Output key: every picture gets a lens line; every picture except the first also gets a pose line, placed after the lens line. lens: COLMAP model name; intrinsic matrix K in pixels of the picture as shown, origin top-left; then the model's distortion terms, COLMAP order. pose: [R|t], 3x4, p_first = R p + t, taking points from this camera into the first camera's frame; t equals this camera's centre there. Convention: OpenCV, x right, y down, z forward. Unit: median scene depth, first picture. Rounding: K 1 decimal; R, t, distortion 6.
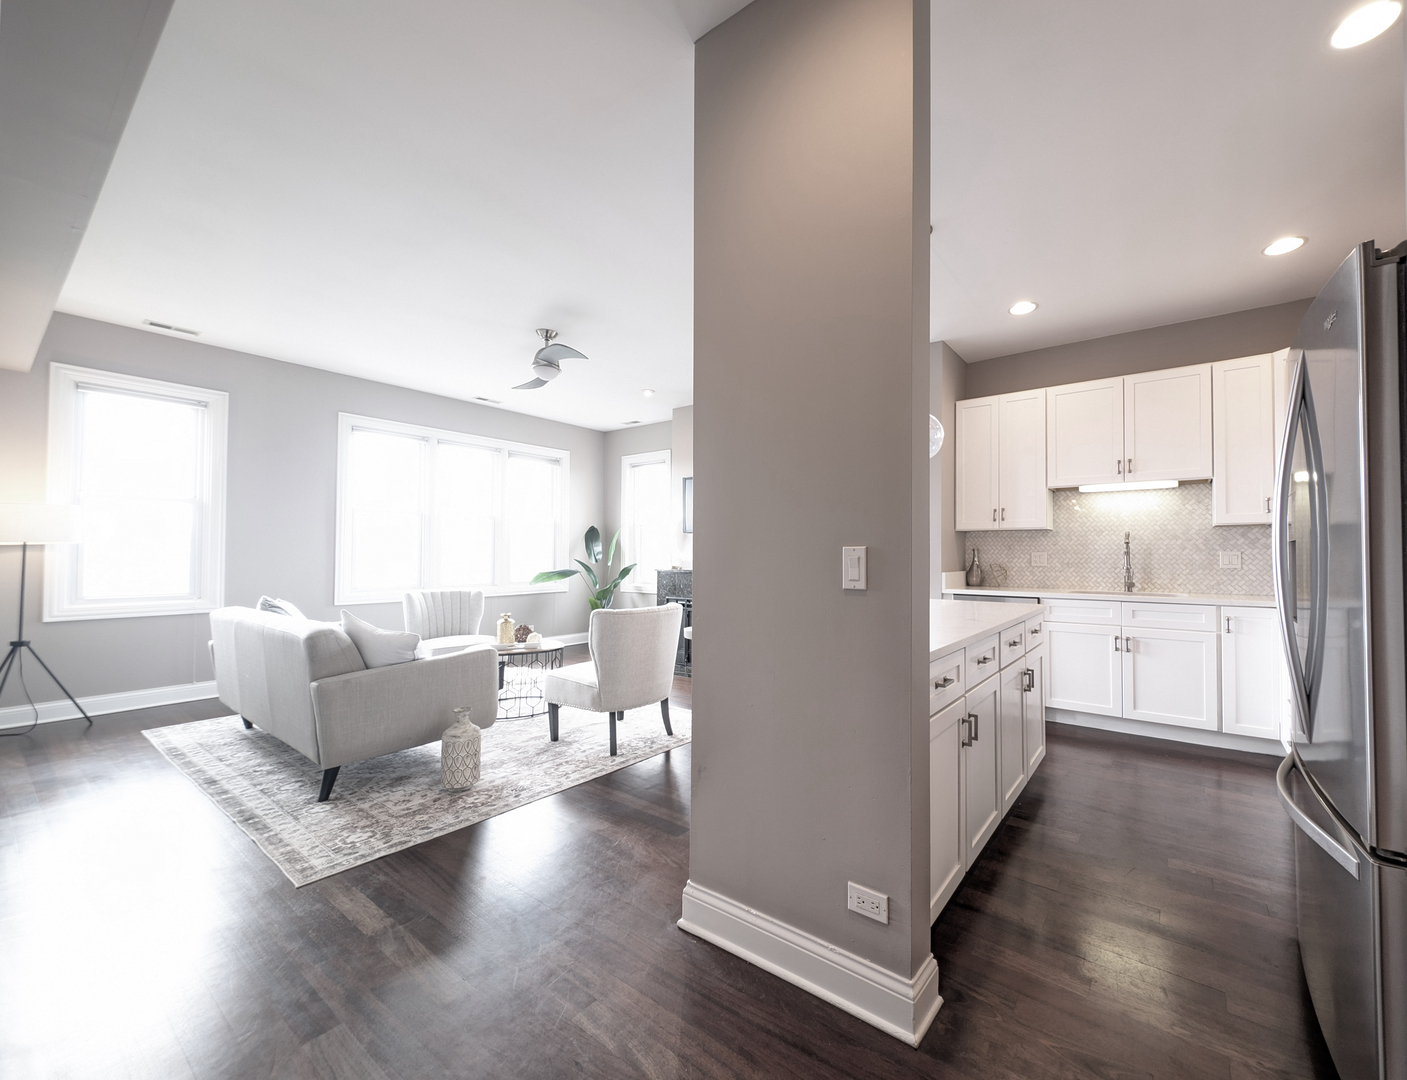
lens RADIAL K [[575.7, 0, 785.1], [0, 575.7, 541.7], [0, 0, 1]] dist [0.031730, -0.017282]
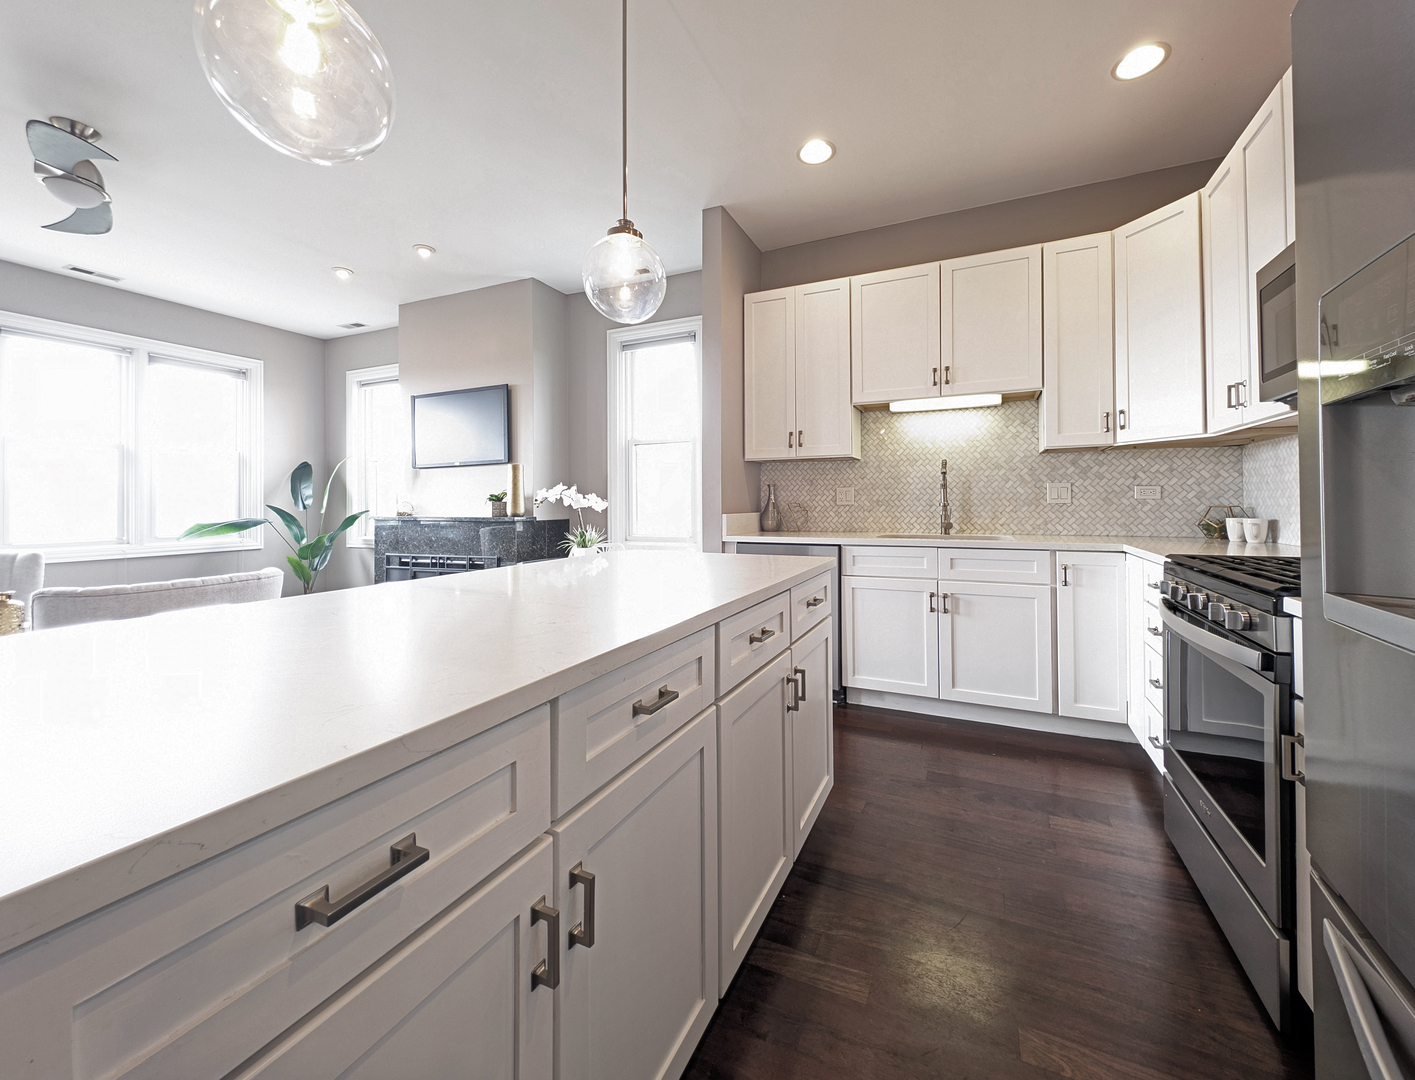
lens RADIAL K [[546.5, 0, 747.3], [0, 546.5, 497.7], [0, 0, 1]] dist [0.015847, -0.000081]
pose [[0.981484, -0.006572, 0.191433, 0.175489], [0.004410, 0.999922, 0.011720, 0.024873], [-0.191495, -0.010658, 0.981436, 0.306610]]
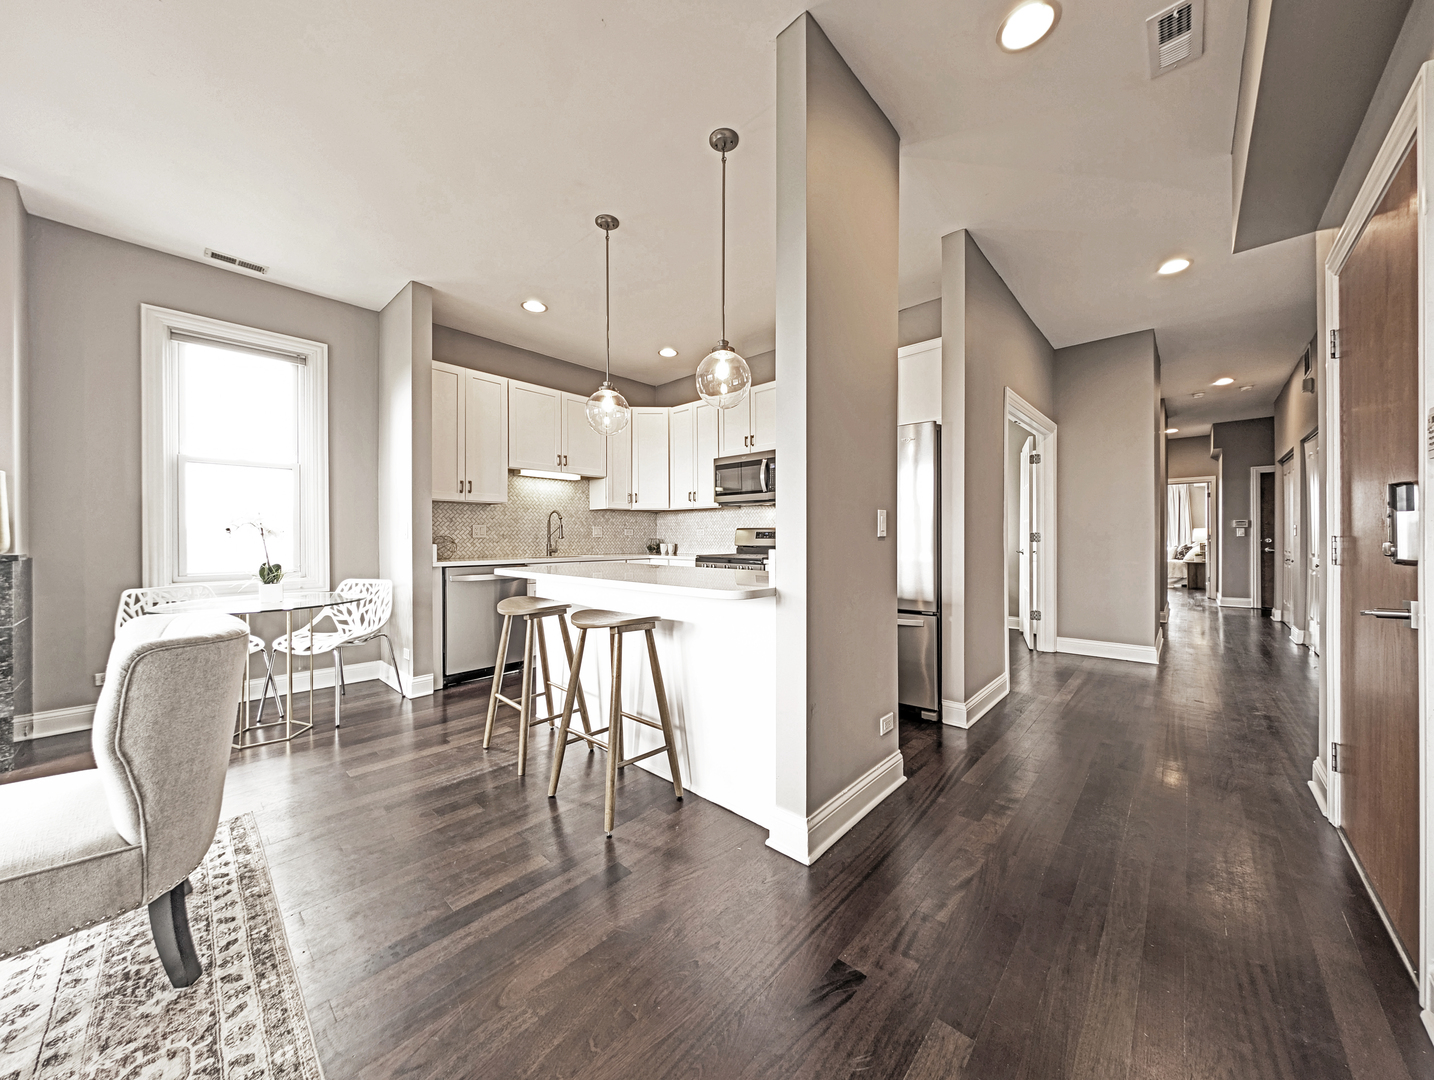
lens RADIAL K [[512.1, 0, 717.0], [0, 512.1, 540.0], [0, 0, 1]] dist [-0.000838, -0.000184]
pose [[0.142404, -0.007993, 0.989776, -0.489059], [-0.018572, 0.999770, 0.010746, 0.030611], [-0.989634, -0.019912, 0.142222, 0.465455]]
